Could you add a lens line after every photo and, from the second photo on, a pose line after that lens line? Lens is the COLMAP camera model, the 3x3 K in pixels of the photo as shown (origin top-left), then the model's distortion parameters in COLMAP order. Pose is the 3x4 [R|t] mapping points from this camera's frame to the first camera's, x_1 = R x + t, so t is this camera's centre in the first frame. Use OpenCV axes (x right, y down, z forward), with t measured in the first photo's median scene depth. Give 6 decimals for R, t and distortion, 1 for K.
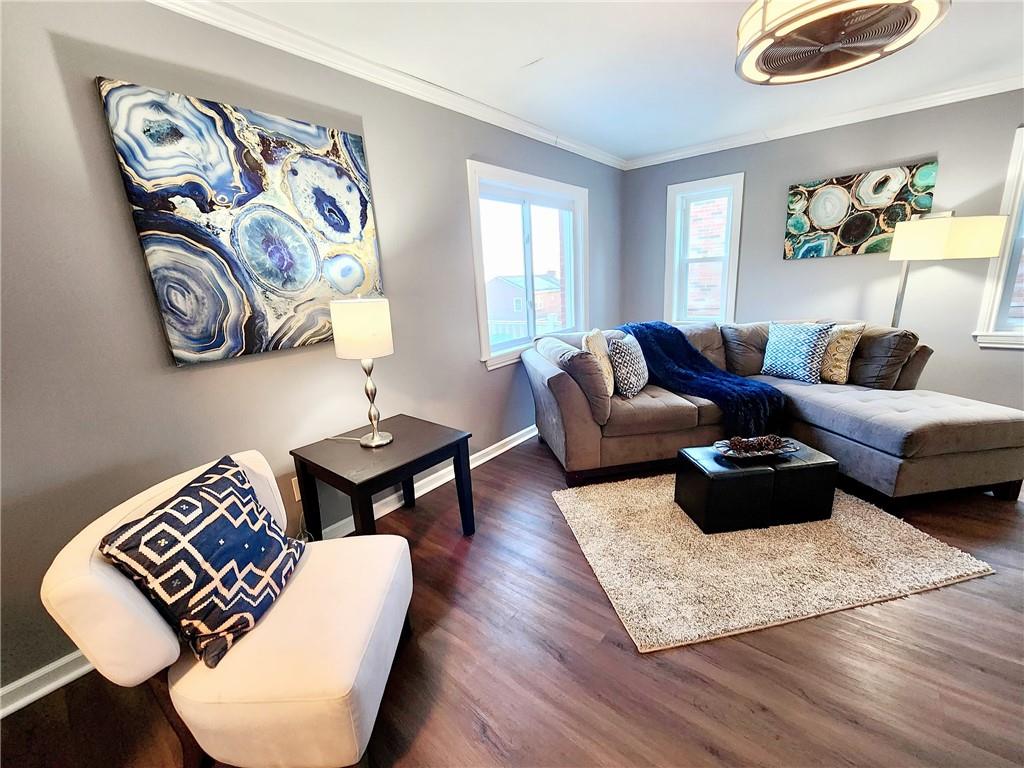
lens RADIAL K [[417.2, 0, 514.3], [0, 417.2, 385.8], [0, 0, 1]] dist [-0.007871, -0.000712]
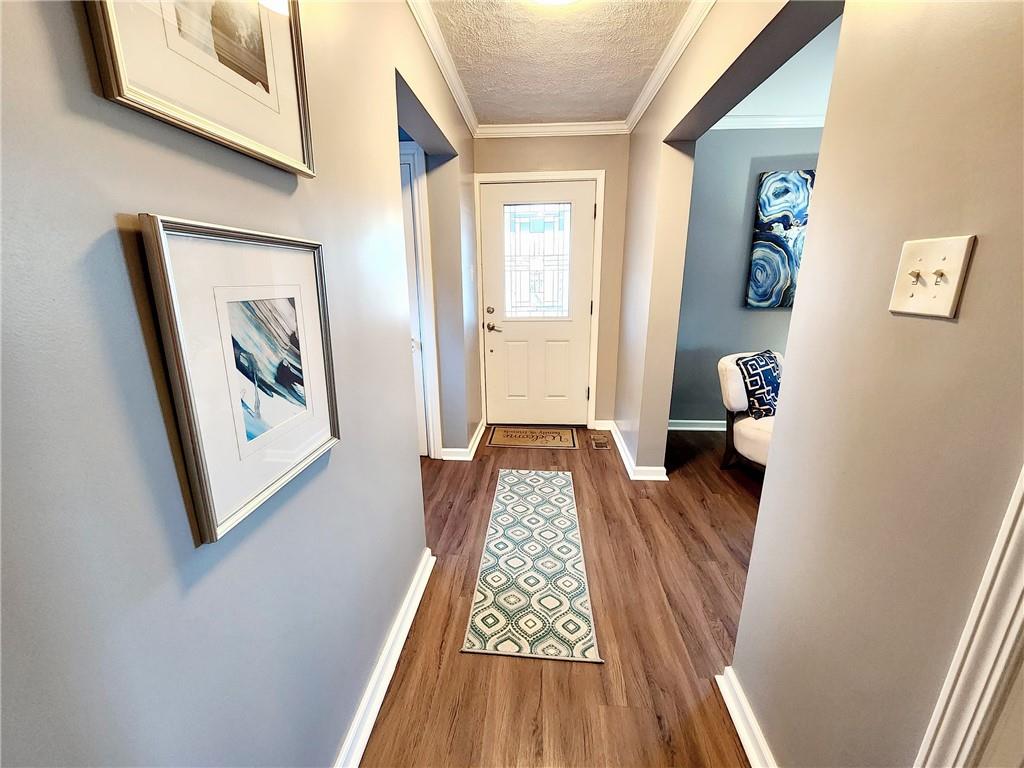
lens RADIAL K [[417.2, 0, 508.9], [0, 417.2, 388.5], [0, 0, 1]] dist [-0.007871, -0.000712]
pose [[0.562190, 0.267571, -0.782527, 0.257121], [-0.223285, 0.960184, 0.167903, 0.272464], [0.796296, 0.080333, 0.599550, -1.211993]]
